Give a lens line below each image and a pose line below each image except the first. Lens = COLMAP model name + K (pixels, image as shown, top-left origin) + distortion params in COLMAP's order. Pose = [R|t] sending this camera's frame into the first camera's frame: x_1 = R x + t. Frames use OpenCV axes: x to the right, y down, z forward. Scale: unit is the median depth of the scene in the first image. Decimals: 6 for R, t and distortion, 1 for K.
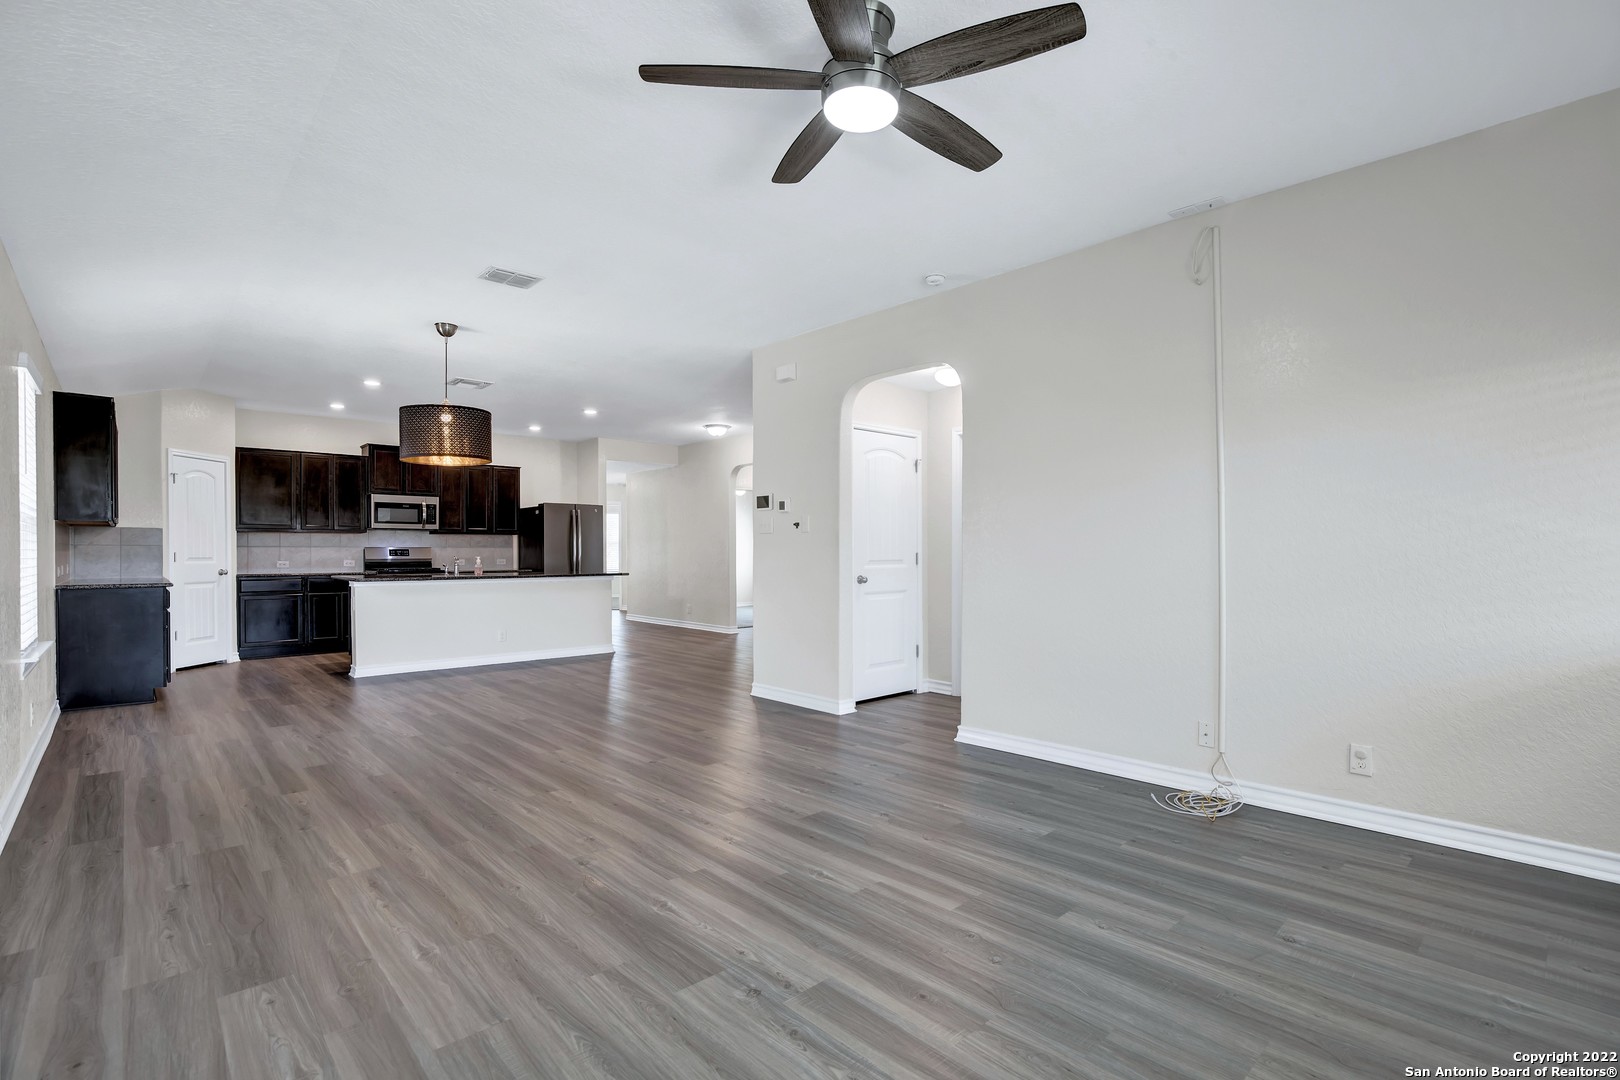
lens RADIAL K [[754.4, 0, 831.9], [0, 754.4, 558.5], [0, 0, 1]] dist [-0.026278, 0.003636]
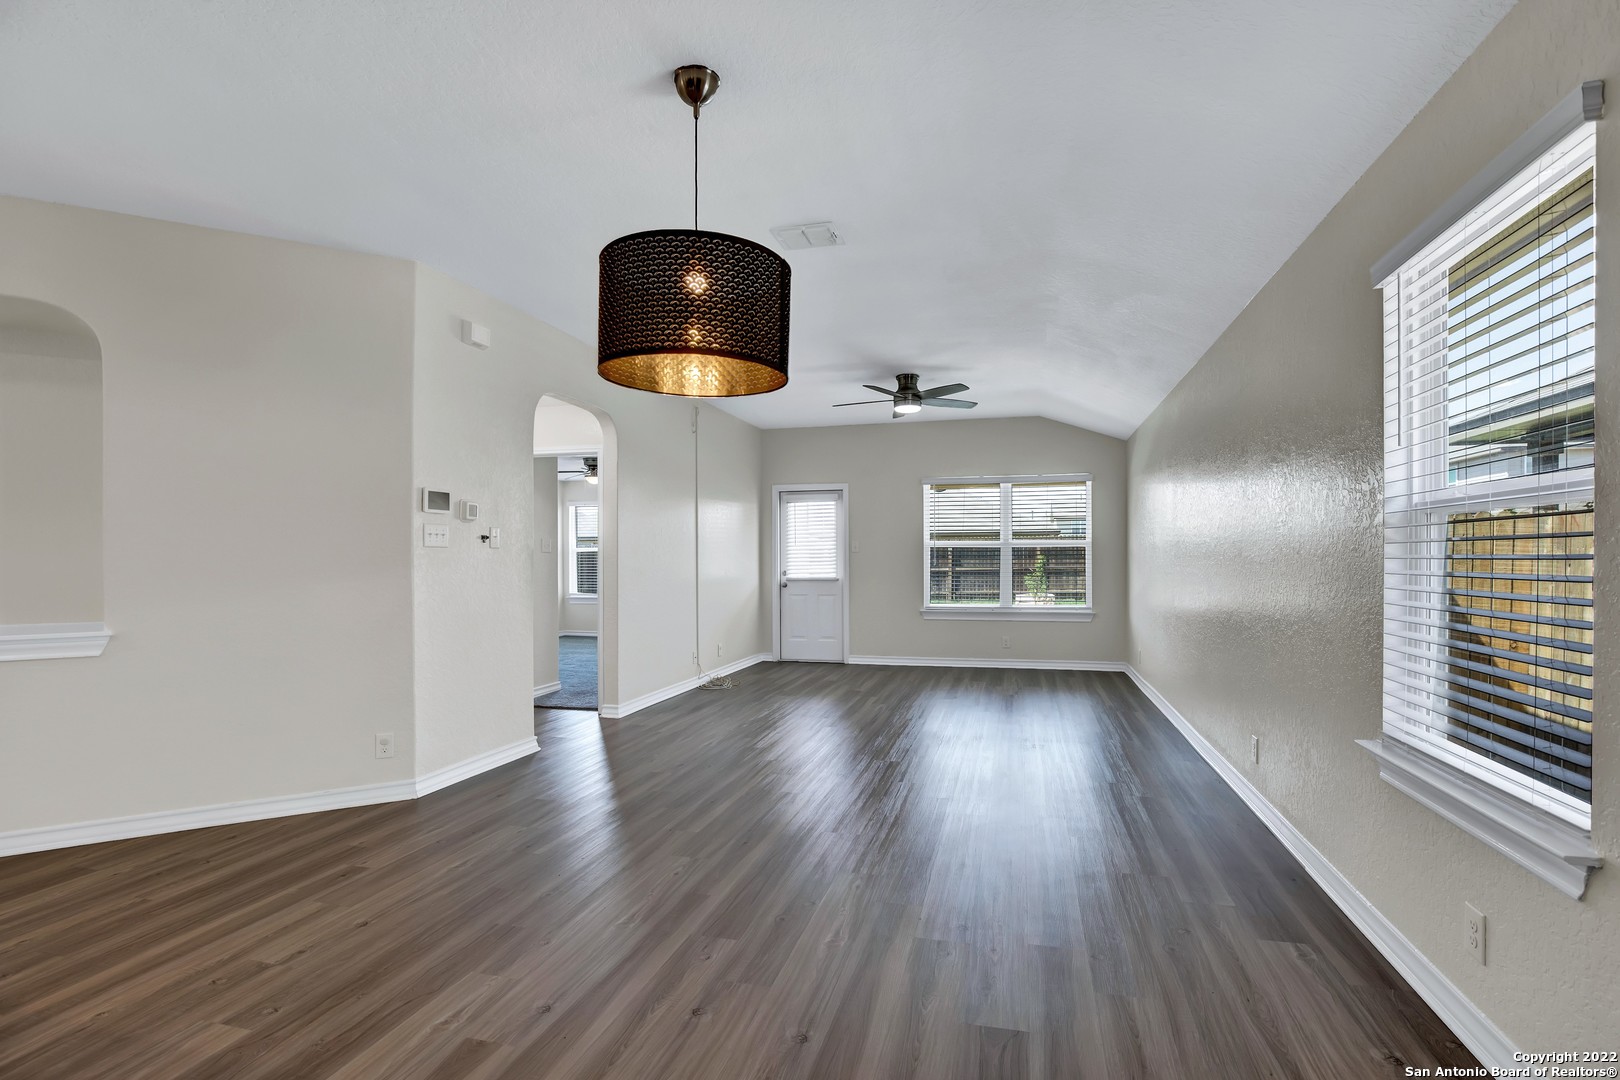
lens RADIAL K [[754.4, 0, 825.2], [0, 754.4, 561.8], [0, 0, 1]] dist [-0.026278, 0.003636]
pose [[-0.527666, 0.000607, 0.849452, -0.609469], [0.014046, 0.999869, 0.008010, -0.014584], [-0.849336, 0.016158, -0.527605, 0.762489]]
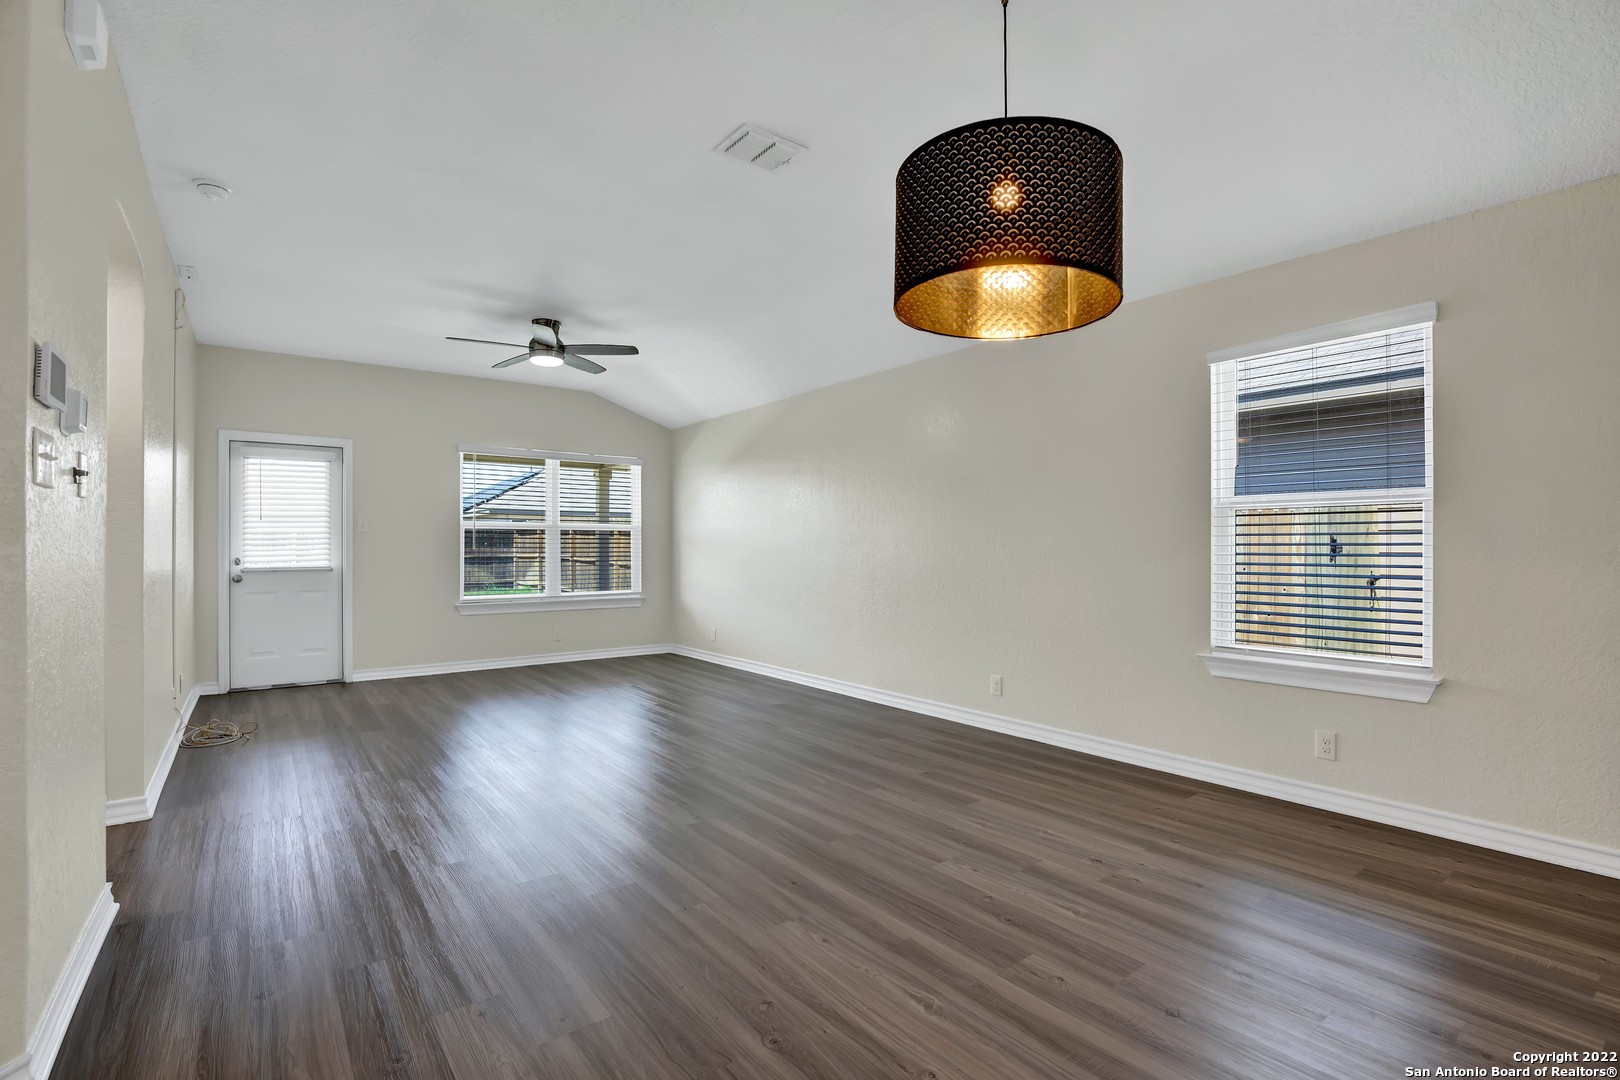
lens RADIAL K [[754.4, 0, 829.2], [0, 754.4, 548.1], [0, 0, 1]] dist [-0.026278, 0.003636]
pose [[-0.994693, 0.003134, 0.102837, -0.301942], [0.004348, 0.999924, 0.011577, -0.009279], [-0.102793, 0.011963, -0.994631, 0.902169]]
